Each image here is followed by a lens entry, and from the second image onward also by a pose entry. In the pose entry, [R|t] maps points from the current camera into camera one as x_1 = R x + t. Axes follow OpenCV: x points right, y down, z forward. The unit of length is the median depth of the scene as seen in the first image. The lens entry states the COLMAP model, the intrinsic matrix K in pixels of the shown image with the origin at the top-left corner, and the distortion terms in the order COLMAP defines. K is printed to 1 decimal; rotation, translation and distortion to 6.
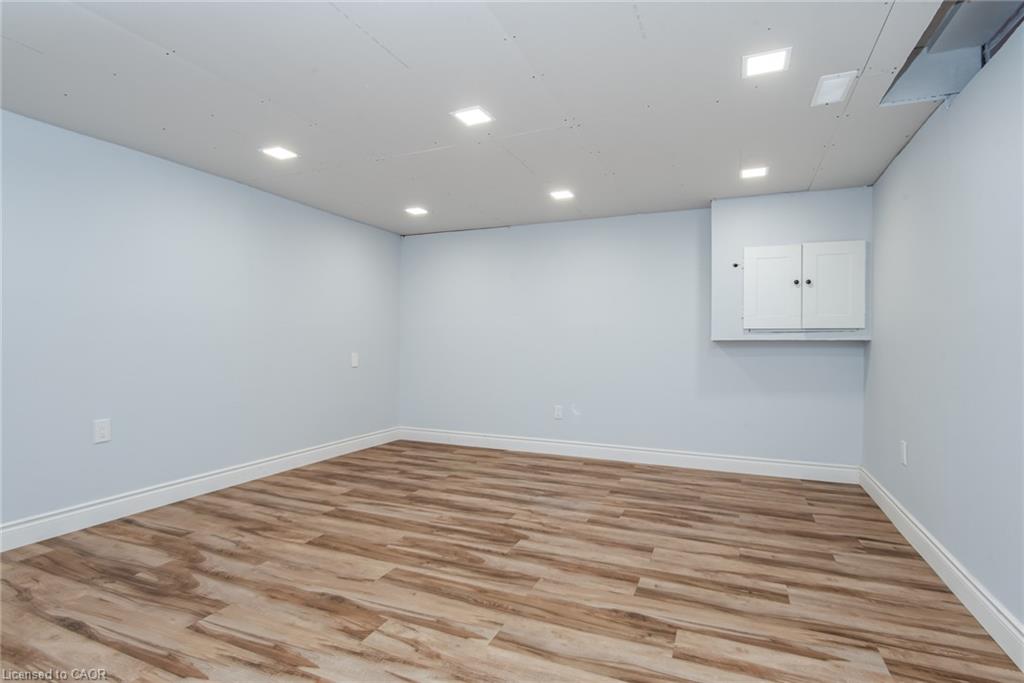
lens RADIAL K [[517.4, 0, 512.0], [0, 517.4, 341.5], [0, 0, 1]] dist [-0.002949, -0.000528]
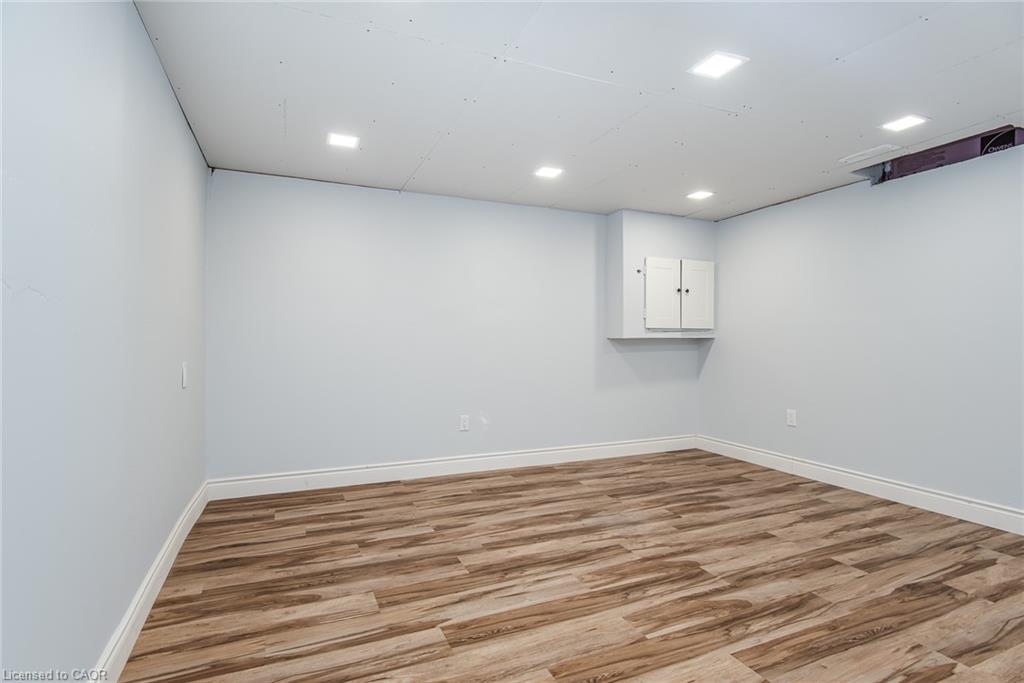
lens RADIAL K [[517.4, 0, 512.0], [0, 517.4, 341.5], [0, 0, 1]] dist [-0.002949, -0.000528]
pose [[0.670260, -0.006593, 0.742097, -0.710365], [-0.000035, 0.999960, 0.008916, -0.006206], [-0.742126, -0.006002, 0.670233, 0.546617]]
